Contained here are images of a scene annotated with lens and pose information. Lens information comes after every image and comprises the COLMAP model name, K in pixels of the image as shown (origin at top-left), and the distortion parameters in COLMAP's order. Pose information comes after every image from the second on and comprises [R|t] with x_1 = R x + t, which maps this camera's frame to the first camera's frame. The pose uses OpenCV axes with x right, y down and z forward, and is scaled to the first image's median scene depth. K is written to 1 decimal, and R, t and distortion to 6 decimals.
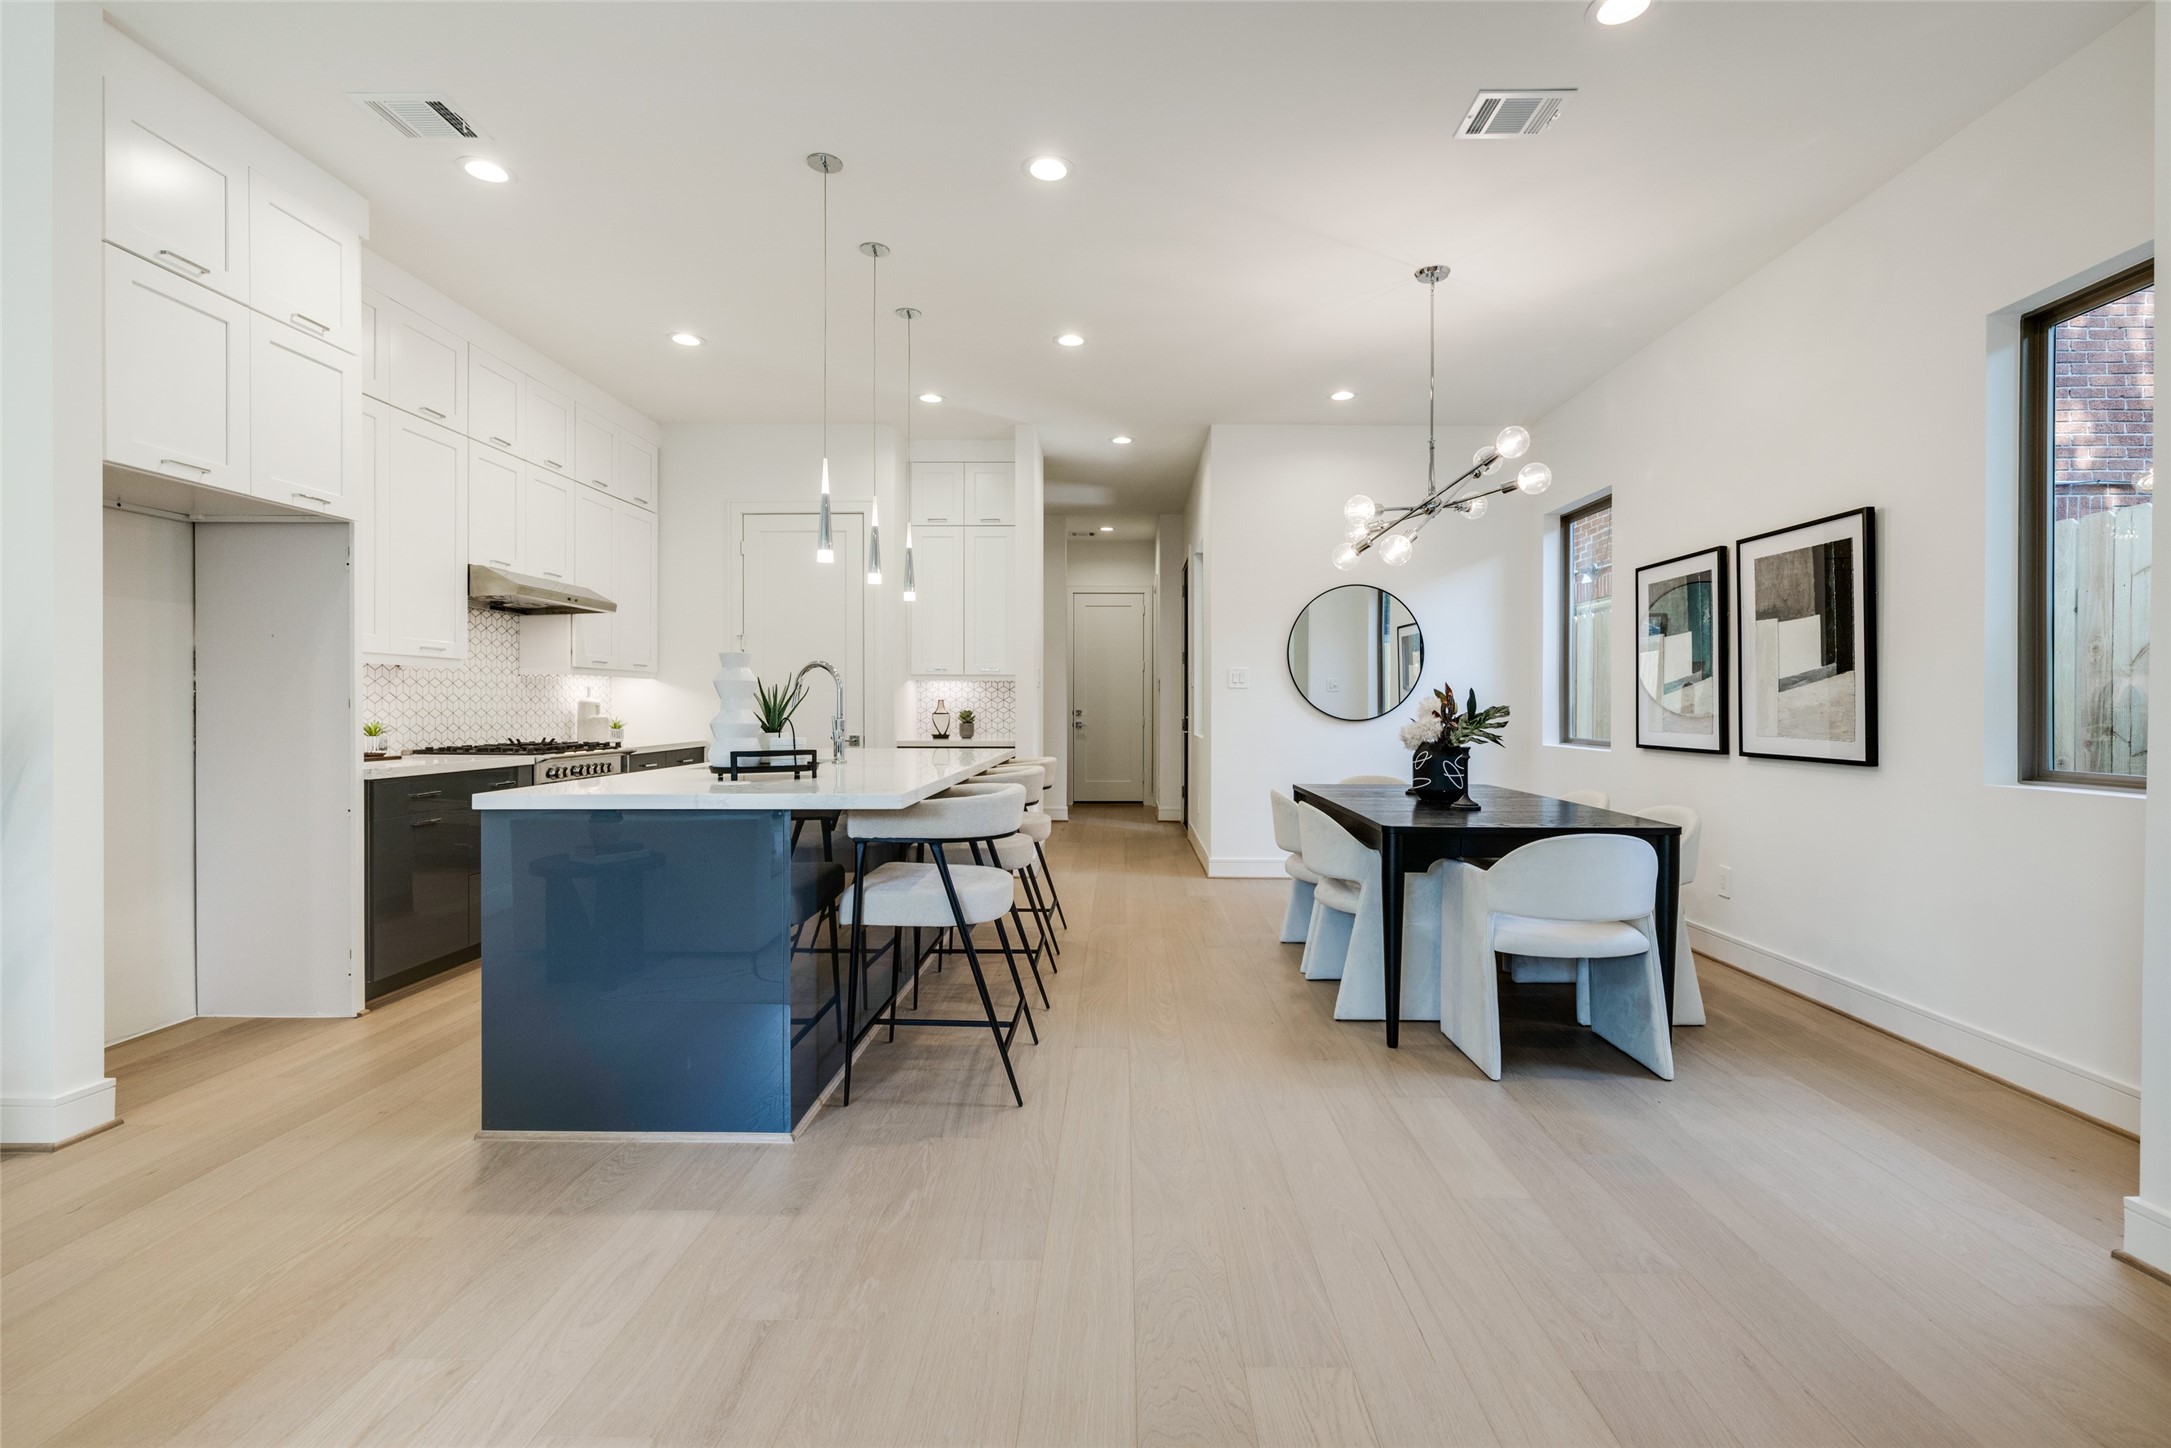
lens RADIAL K [[949.2, 0, 1135.6], [0, 949.2, 711.1], [0, 0, 1]] dist [0.000712, -0.000008]
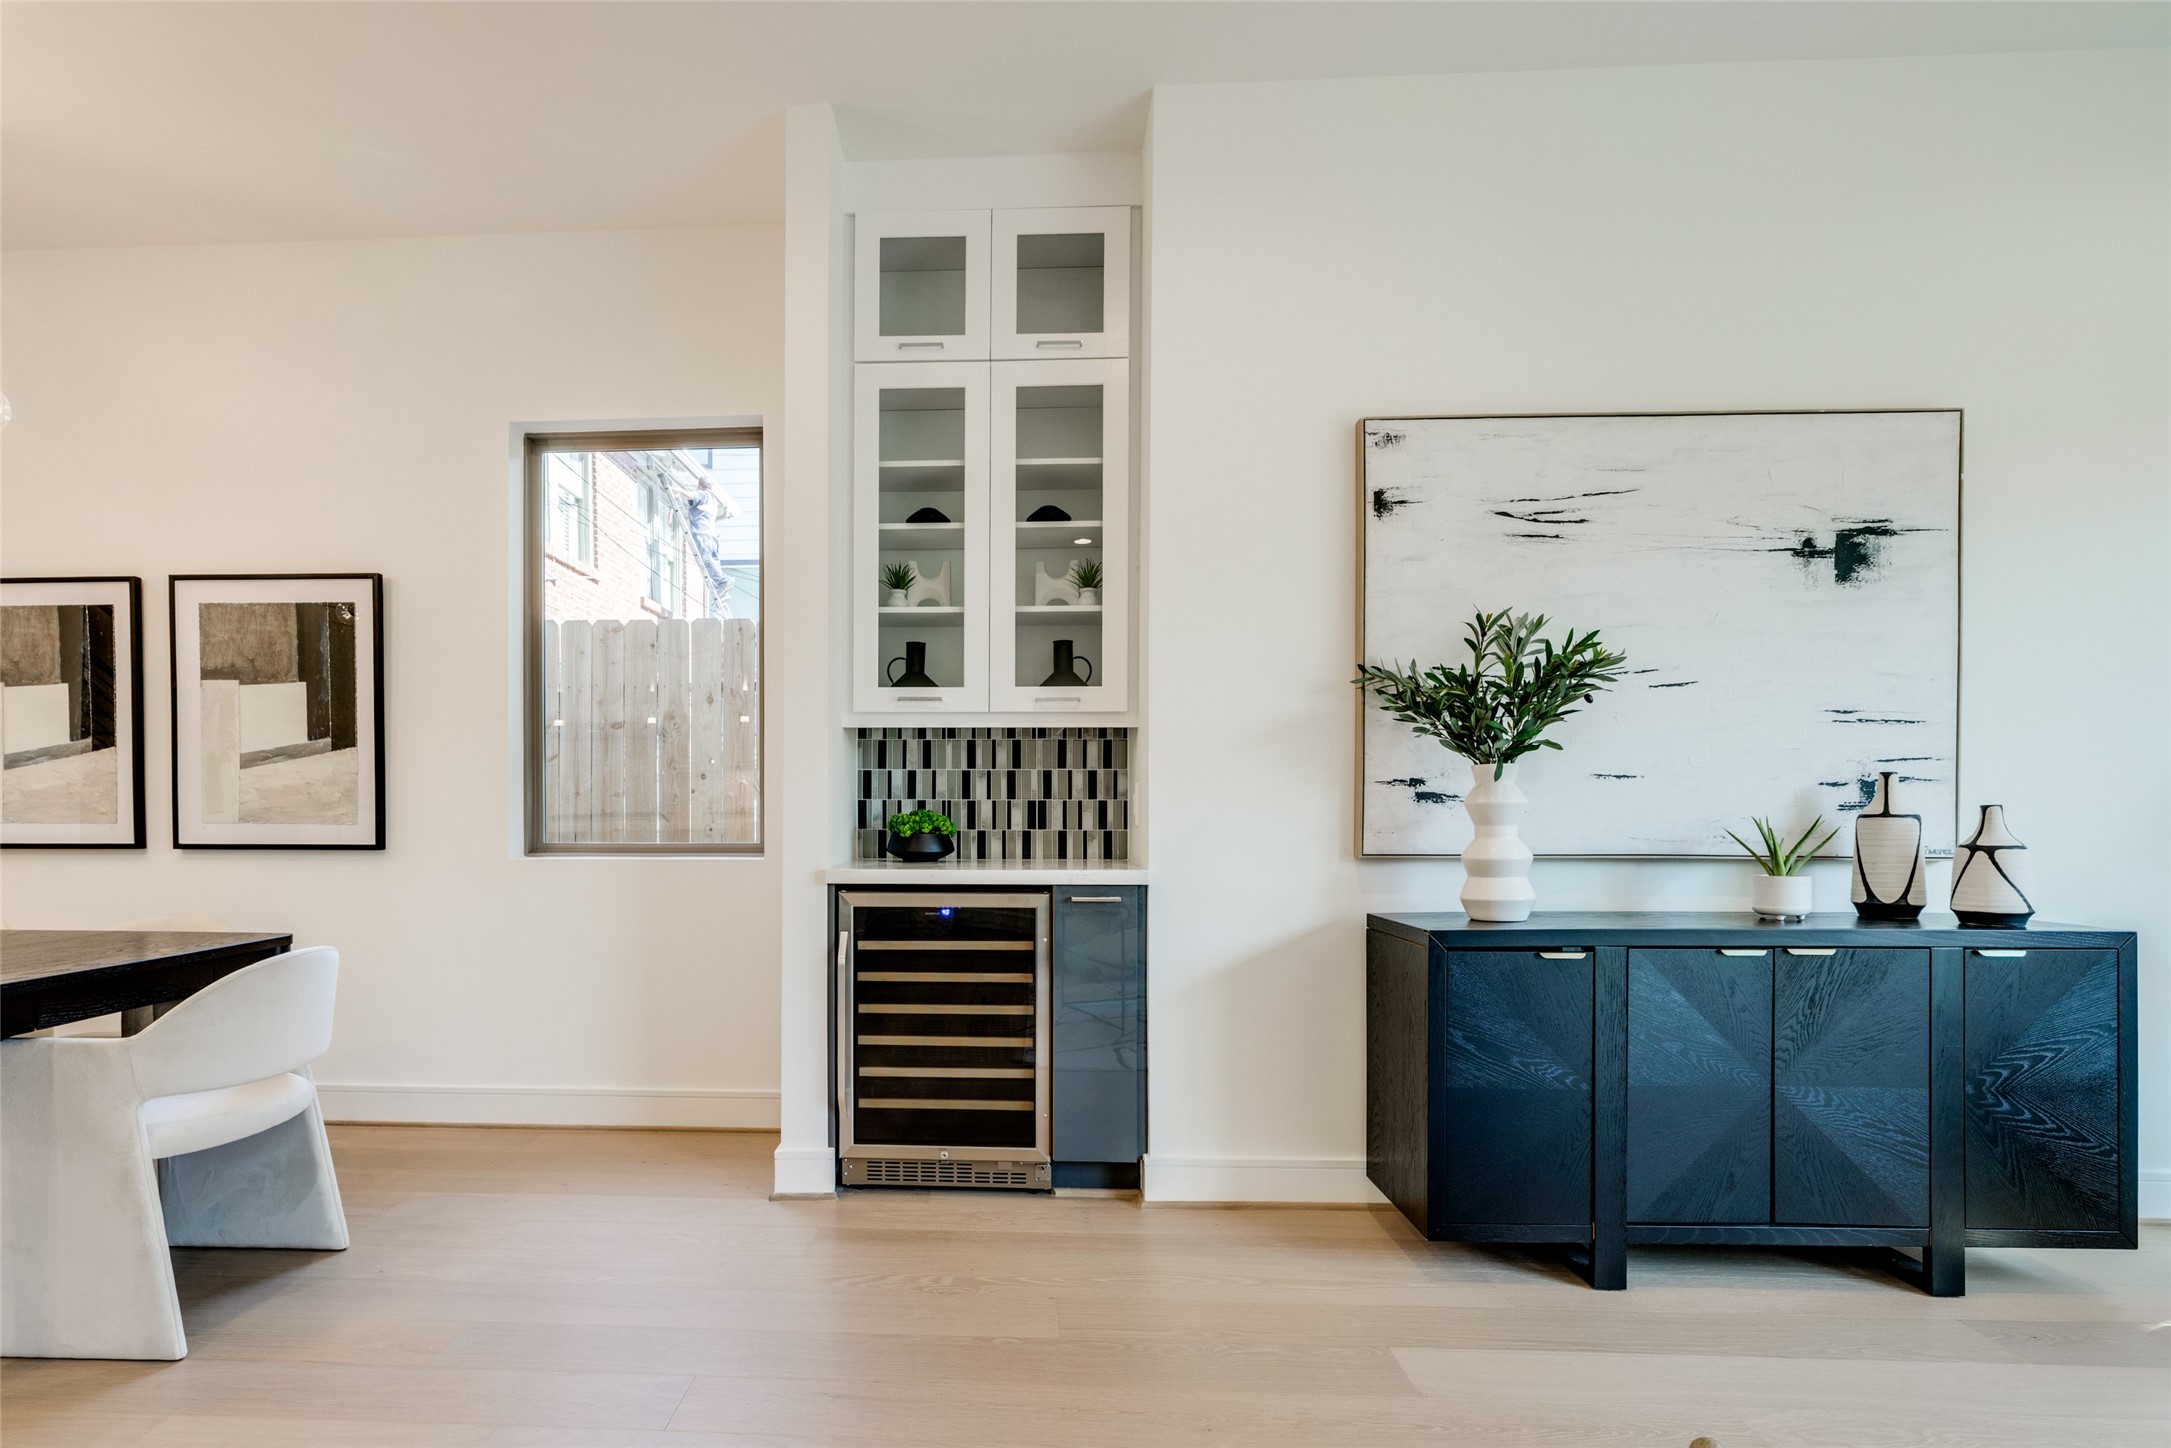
lens RADIAL K [[830.7, 0, 1083.8], [0, 830.7, 794.1], [0, 0, 1]] dist [-0.001873, -0.000248]
pose [[0.061915, -0.009859, 0.998033, -0.004290], [0.005220, 0.999941, 0.009554, -0.001206], [-0.998068, 0.004618, 0.061963, 0.229440]]
